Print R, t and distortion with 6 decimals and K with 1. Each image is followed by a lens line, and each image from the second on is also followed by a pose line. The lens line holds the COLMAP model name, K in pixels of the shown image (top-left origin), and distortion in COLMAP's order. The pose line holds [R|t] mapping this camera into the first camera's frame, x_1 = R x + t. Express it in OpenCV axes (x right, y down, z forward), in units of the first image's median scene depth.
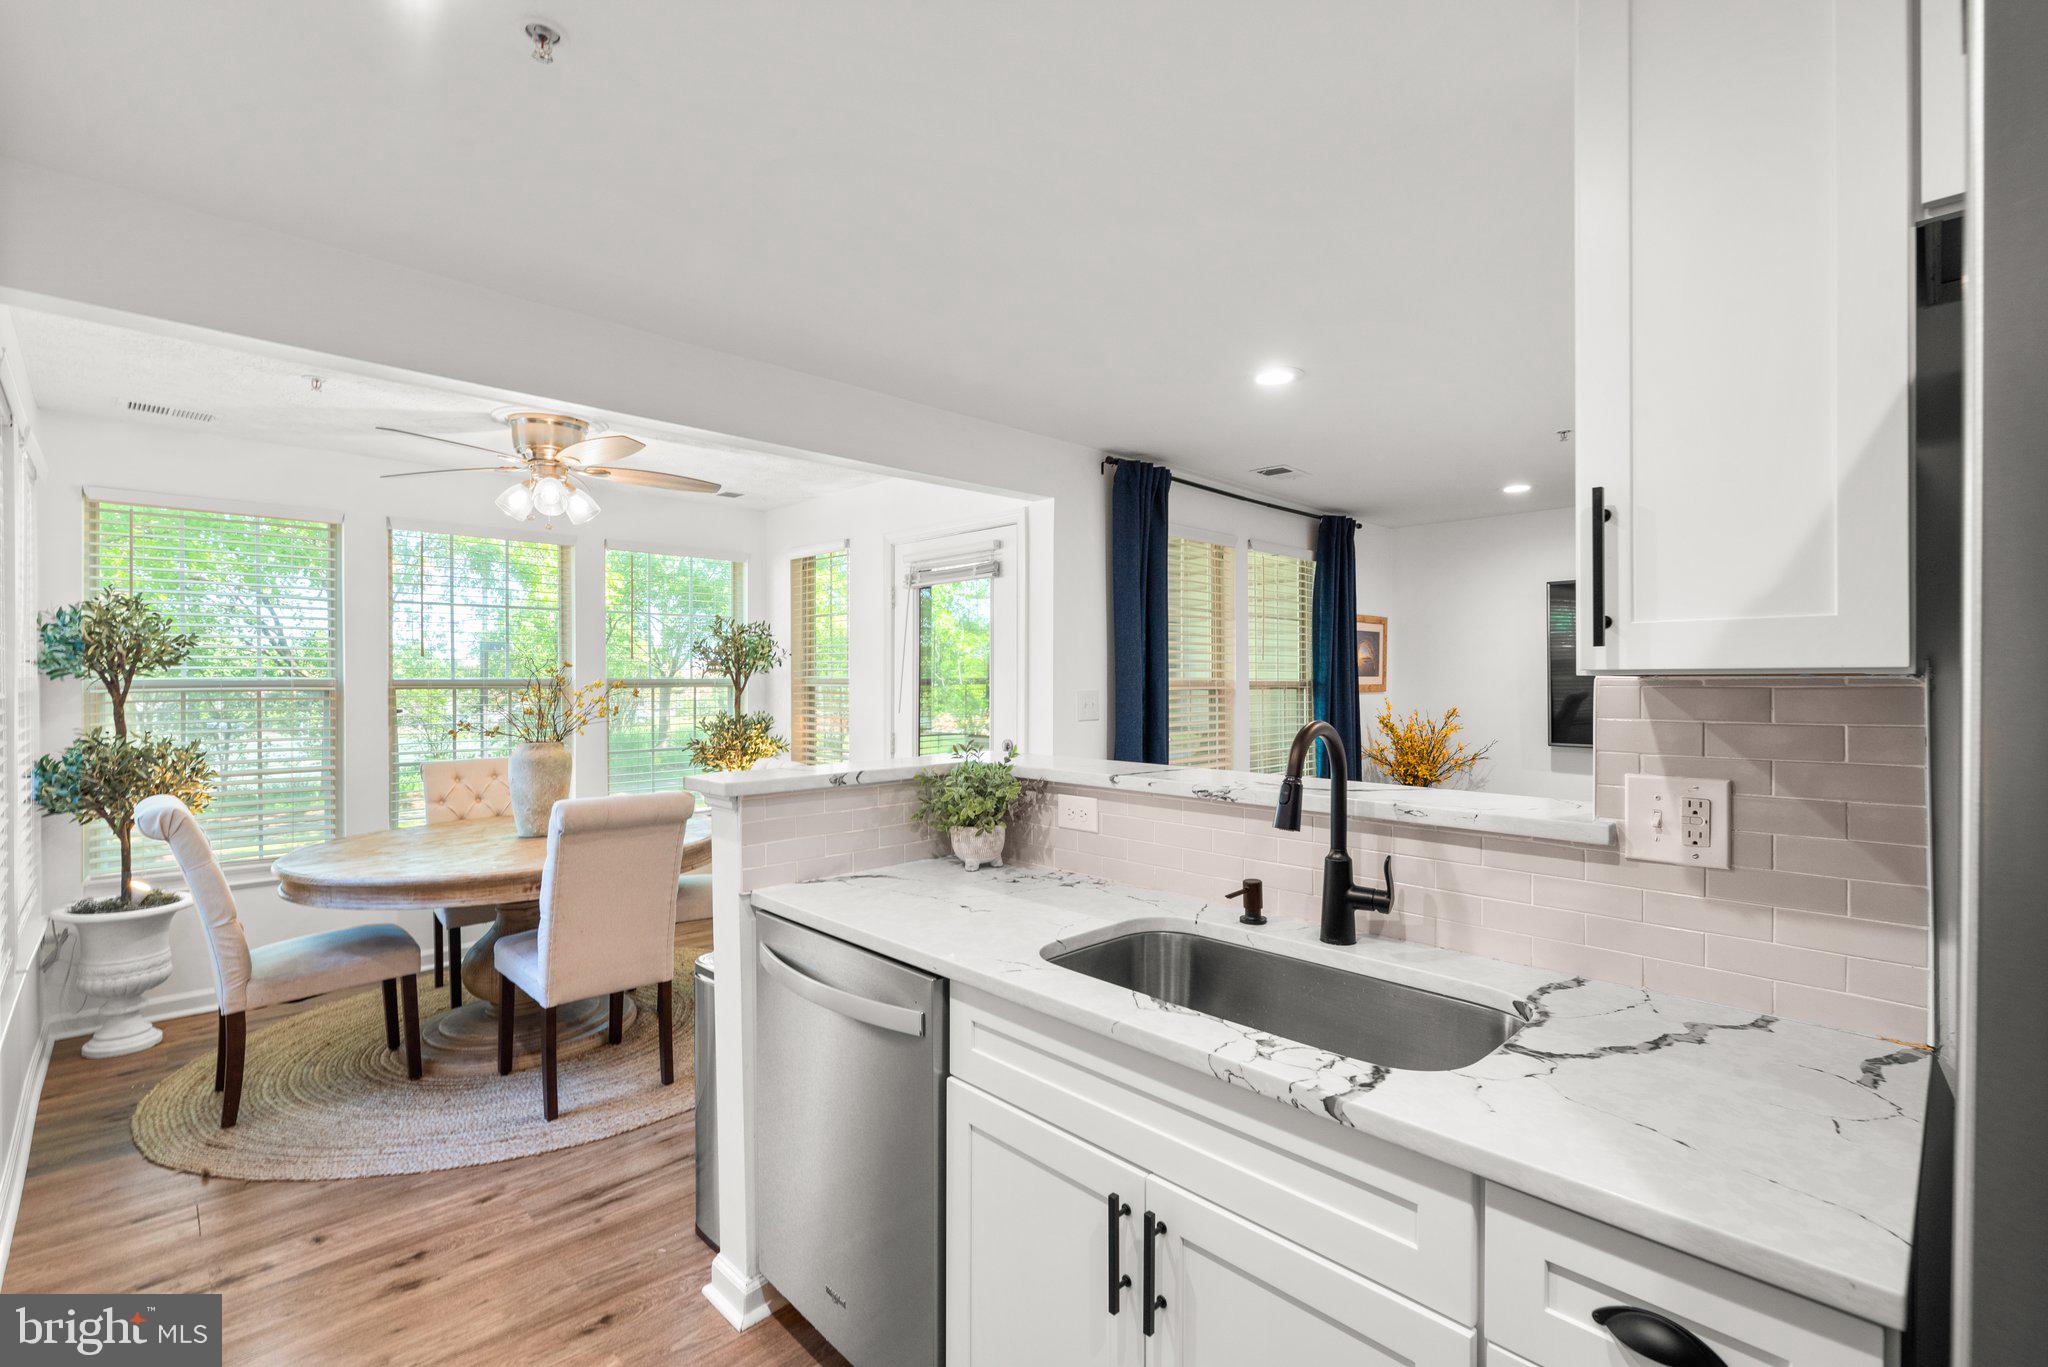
lens RADIAL K [[909.0, 0, 1024.0], [0, 909.0, 683.5], [0, 0, 1]] dist [0.002968, 0.000049]
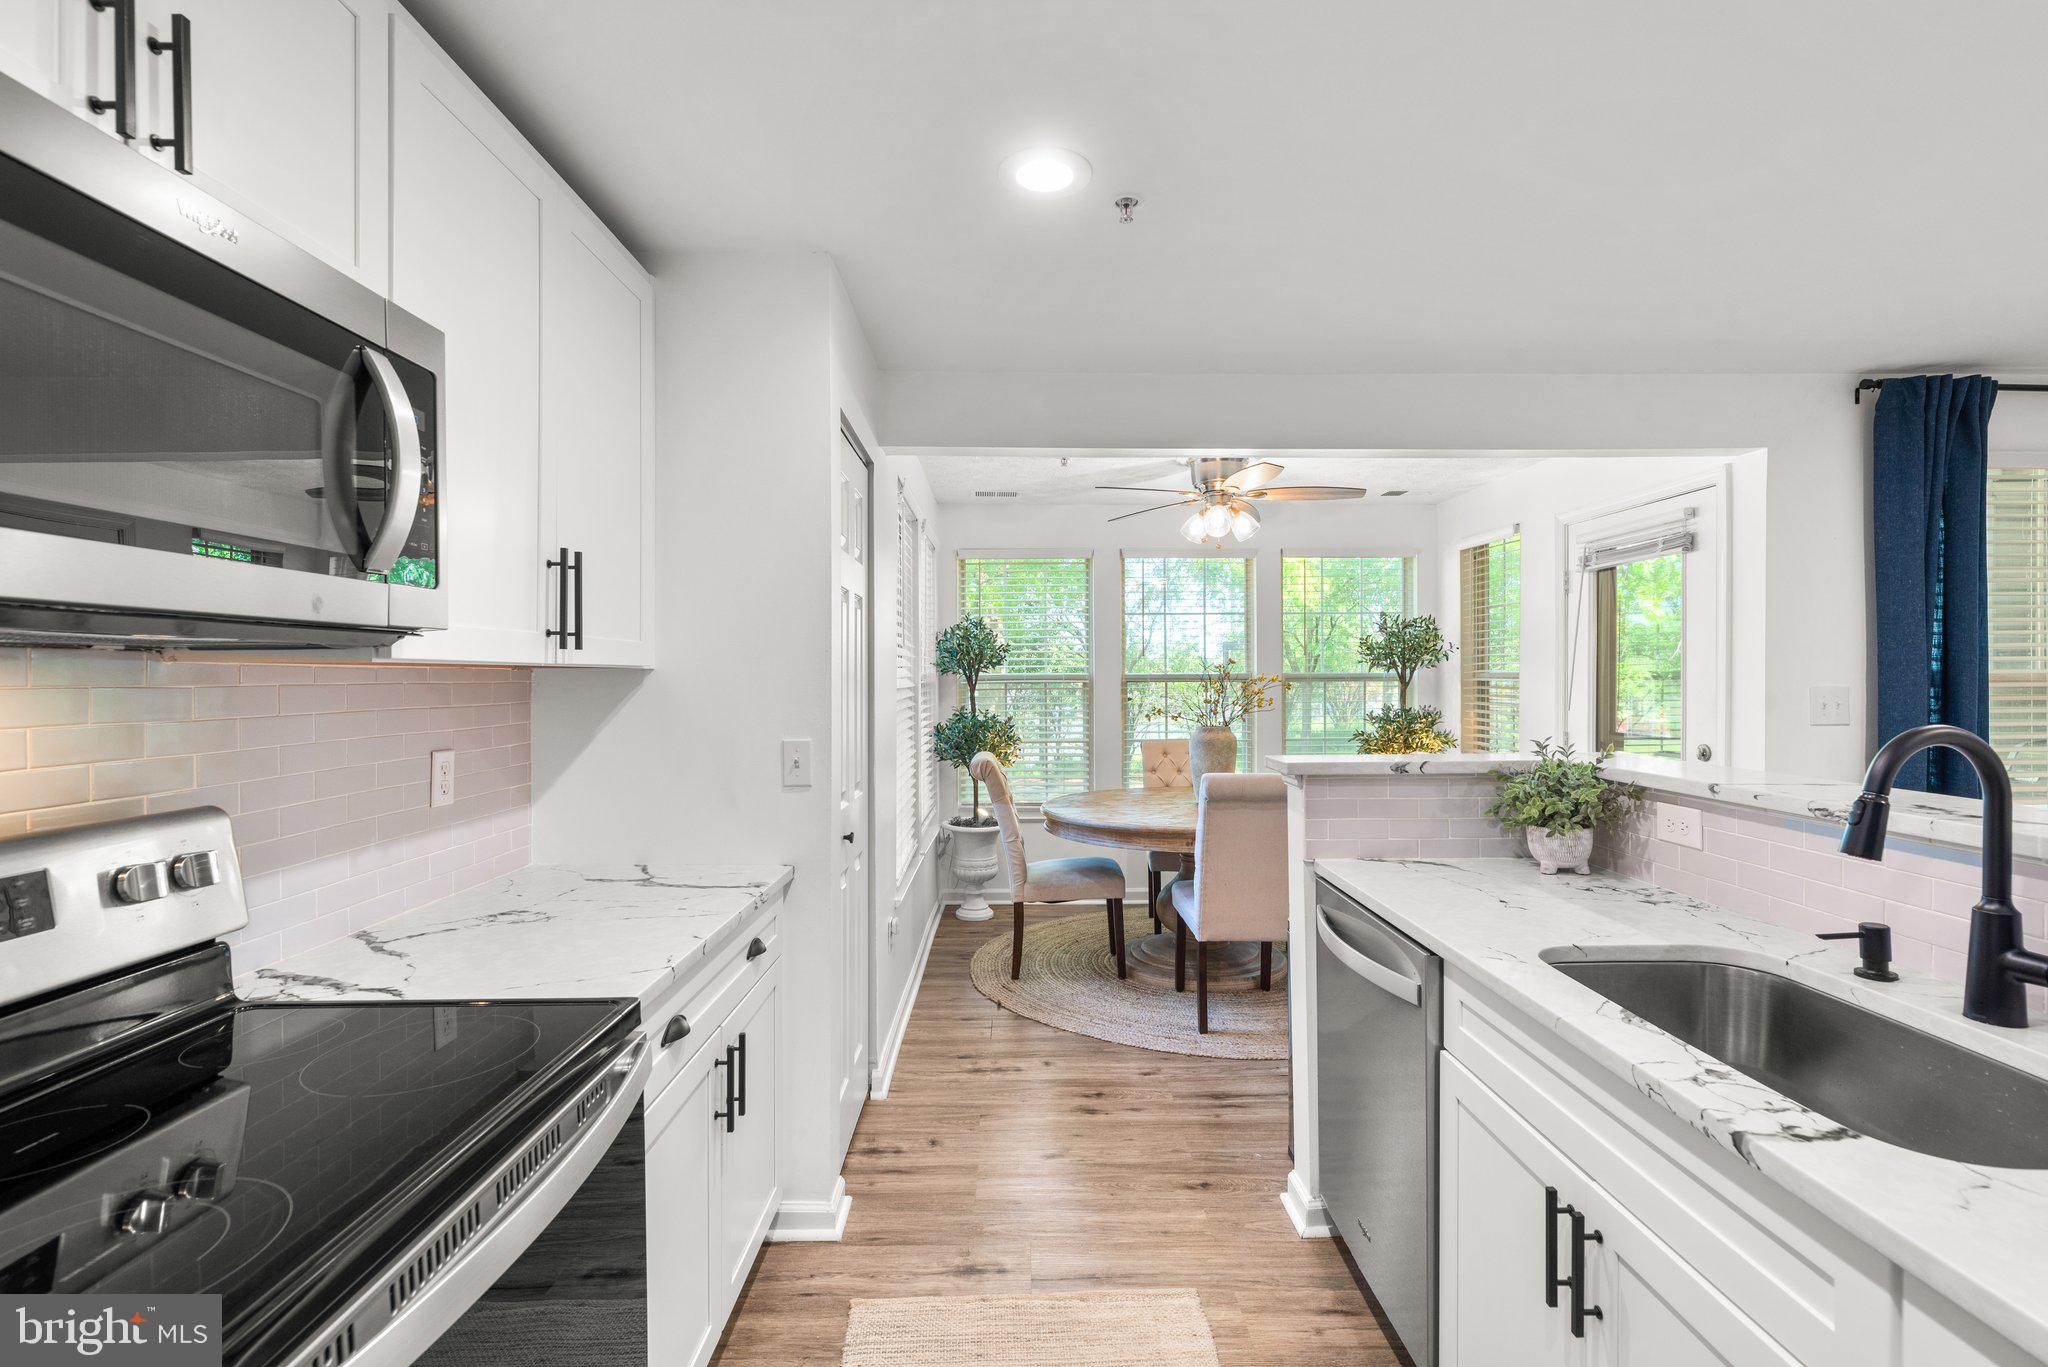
lens RADIAL K [[914.9, 0, 1037.8], [0, 914.9, 686.4], [0, 0, 1]] dist [0.001176, 0.000225]
pose [[0.730556, 0.006479, -0.682822, 0.129760], [-0.000335, 0.999958, 0.009130, 0.000646], [0.682853, -0.006441, 0.730527, -0.040833]]
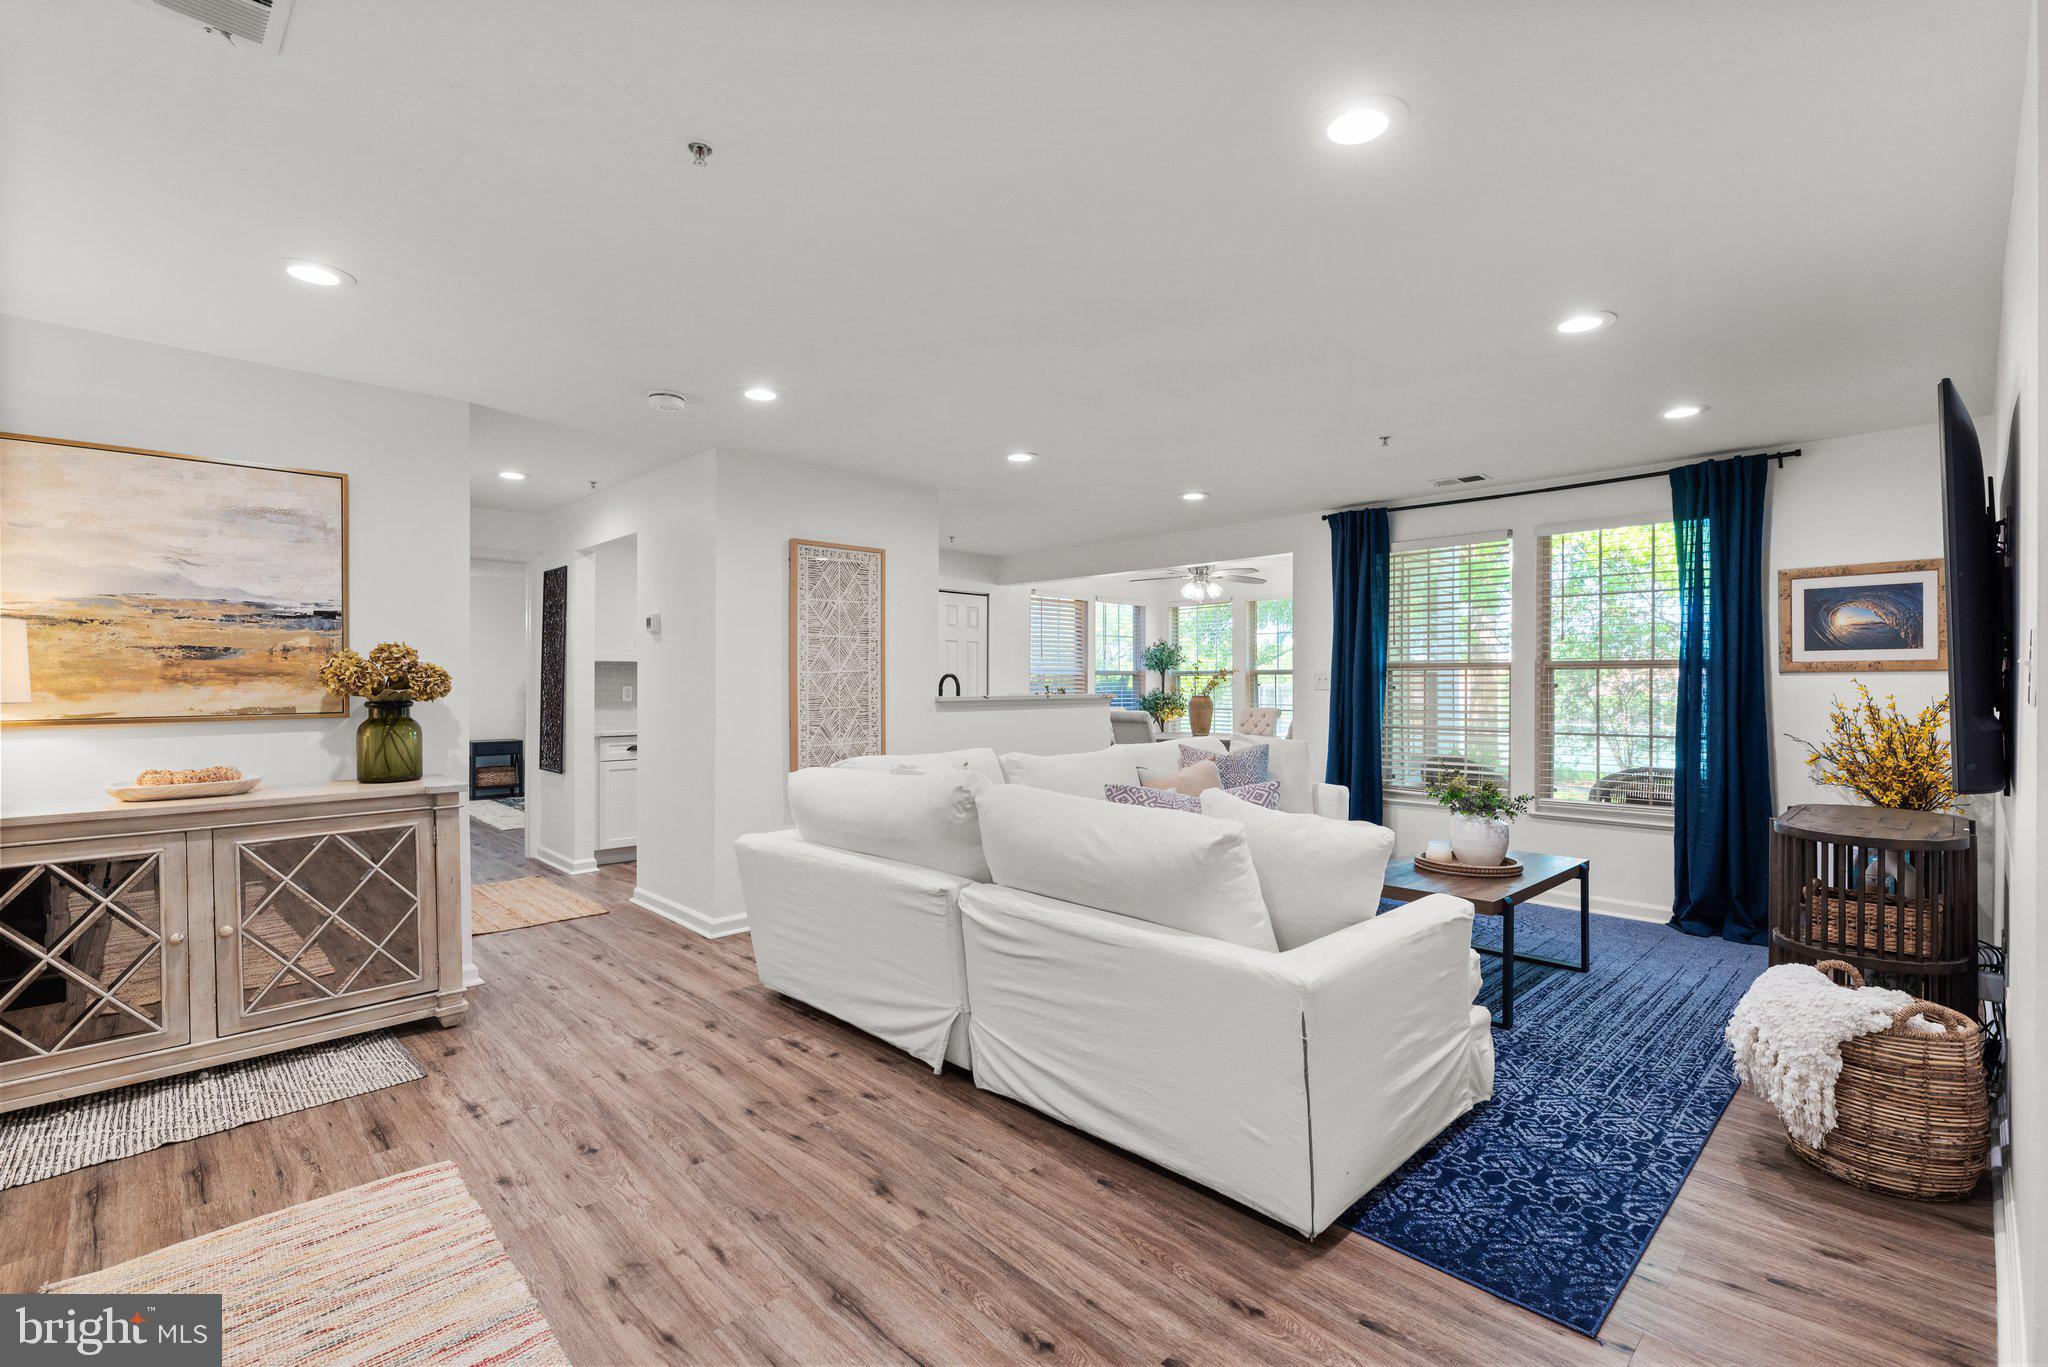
lens RADIAL K [[914.9, 0, 1037.8], [0, 914.9, 686.4], [0, 0, 1]] dist [0.001176, 0.000225]
pose [[0.002534, 0.004973, -0.999984, 1.886706], [-0.005546, 0.999972, 0.004959, 0.036524], [0.999981, 0.005533, 0.002562, 0.600359]]
